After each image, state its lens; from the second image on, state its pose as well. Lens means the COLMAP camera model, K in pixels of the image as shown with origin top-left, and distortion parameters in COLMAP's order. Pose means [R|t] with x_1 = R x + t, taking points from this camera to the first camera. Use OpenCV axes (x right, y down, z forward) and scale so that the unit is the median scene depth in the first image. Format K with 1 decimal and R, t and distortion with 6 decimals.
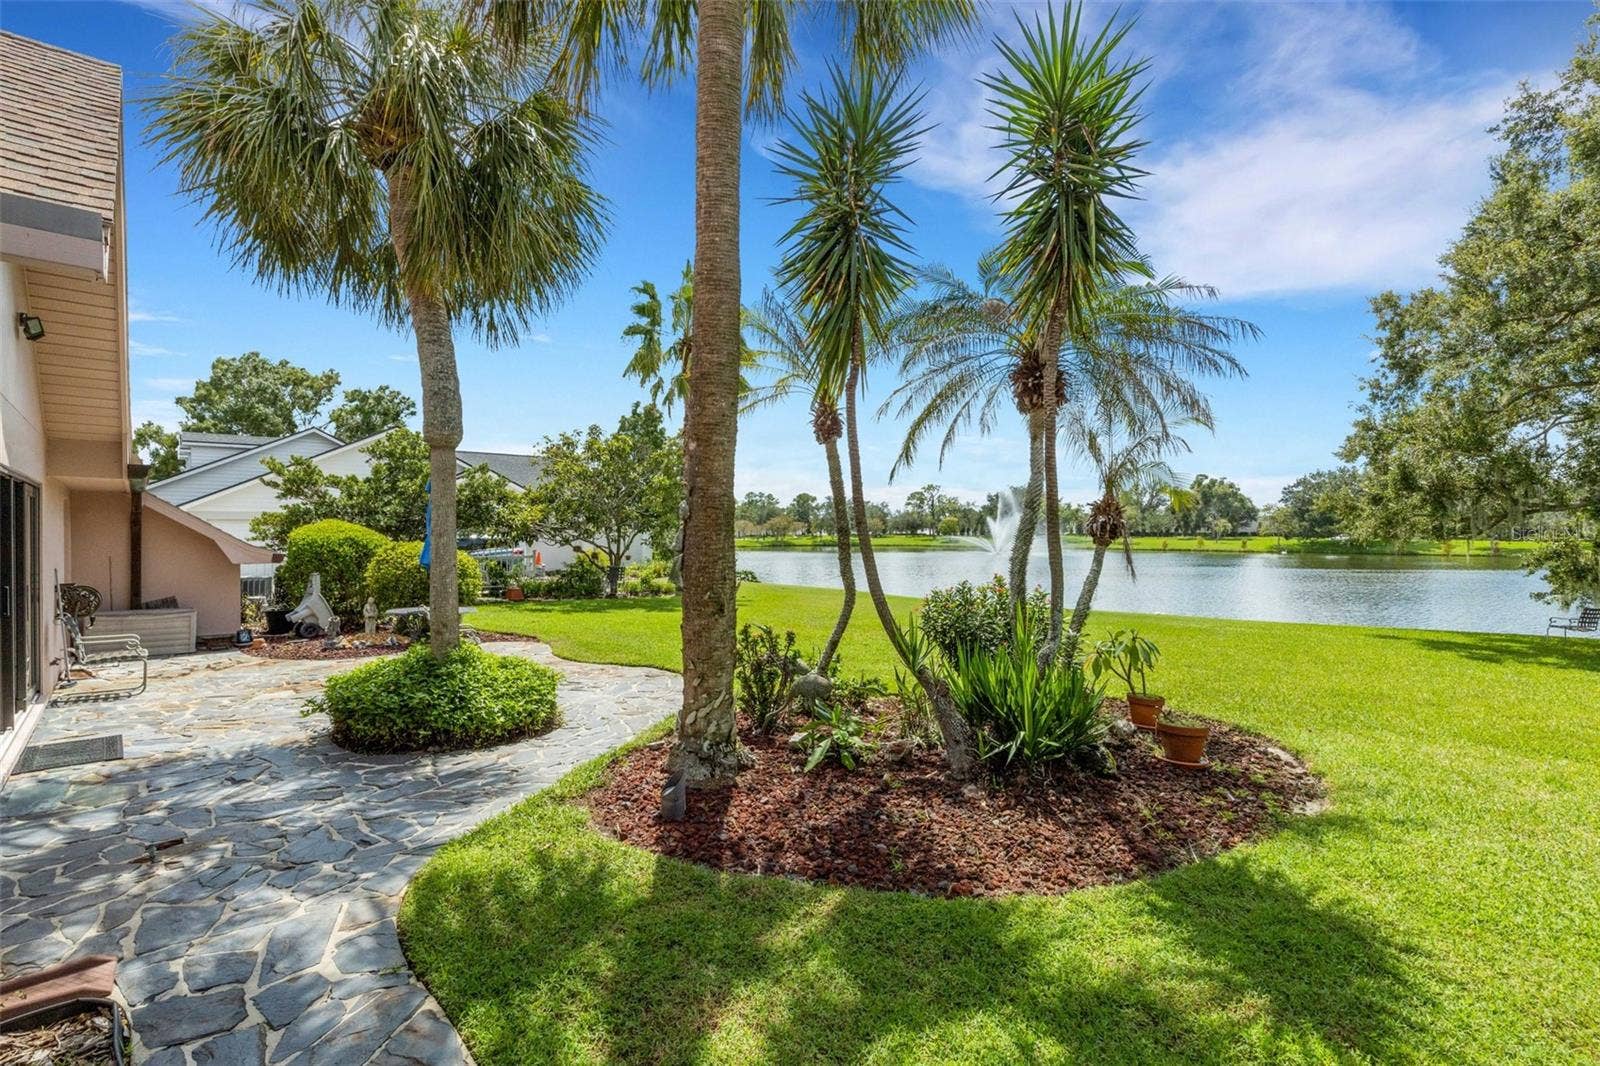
lens RADIAL K [[702.3, 0, 801.6], [0, 702.3, 533.7], [0, 0, 1]] dist [0.000293, 0.000132]
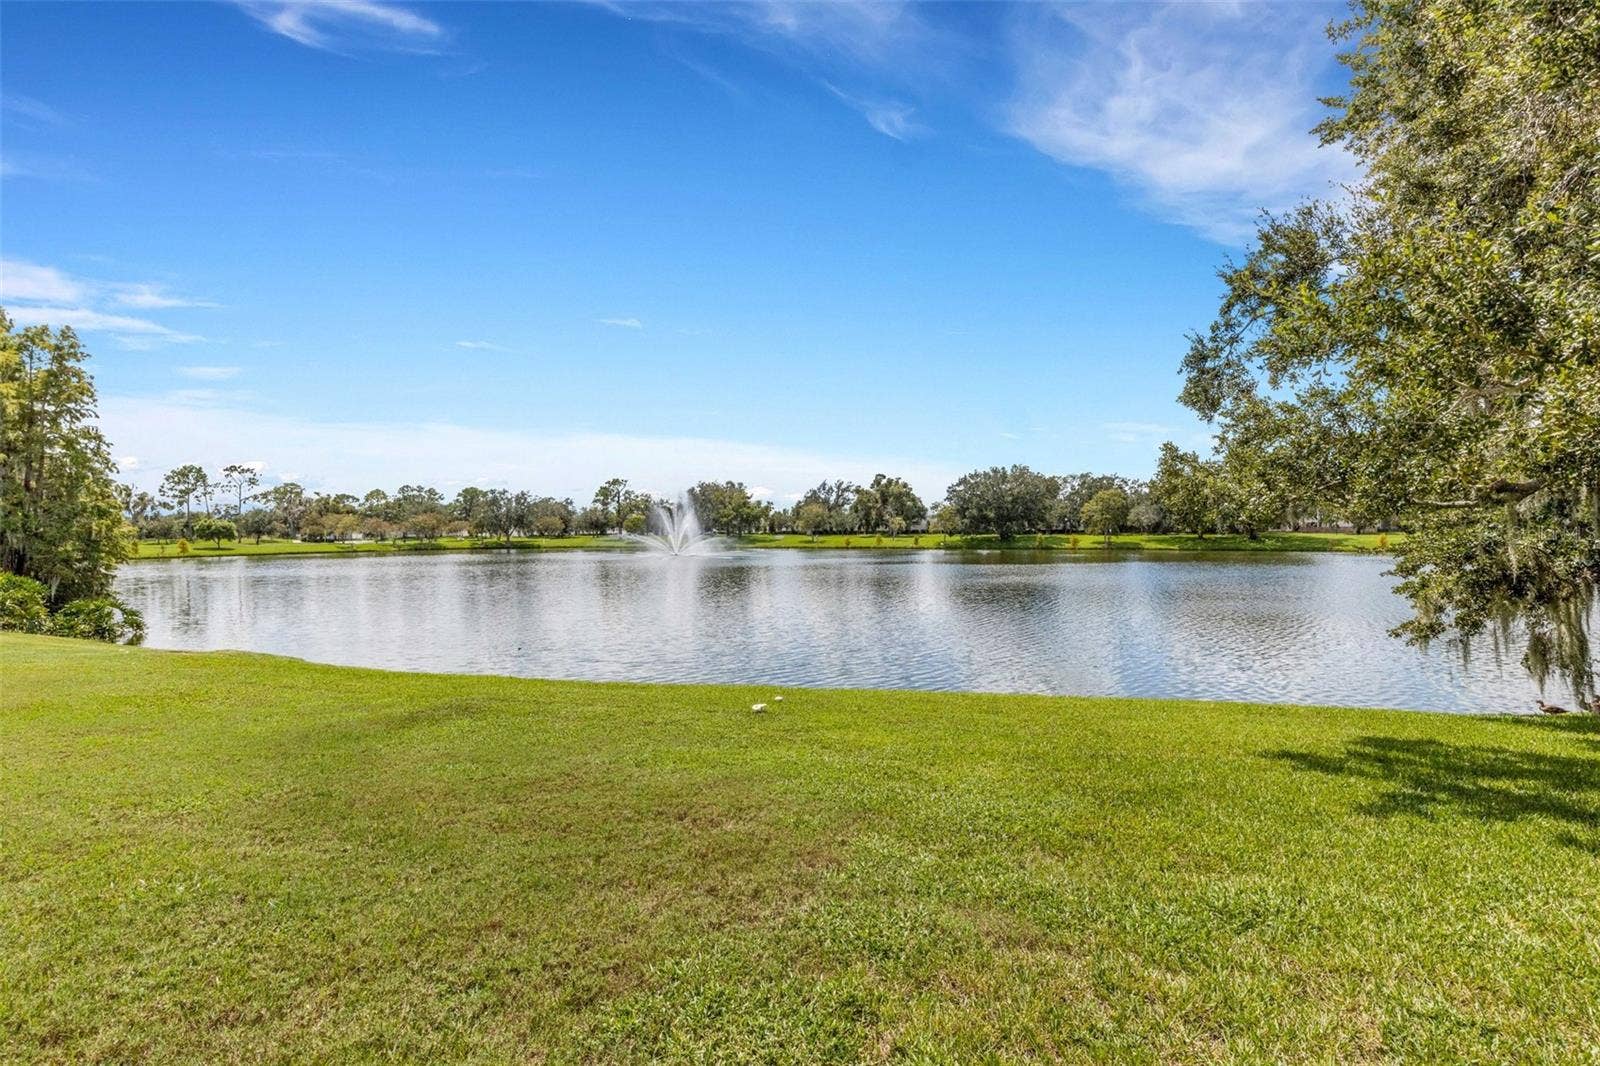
lens RADIAL K [[702.3, 0, 797.2], [0, 702.3, 531.7], [0, 0, 1]] dist [0.000293, 0.000132]
pose [[0.922467, -0.005646, 0.386035, 0.056416], [0.007253, 0.999970, -0.002705, 0.002095], [-0.386008, 0.005295, 0.922480, 0.092258]]
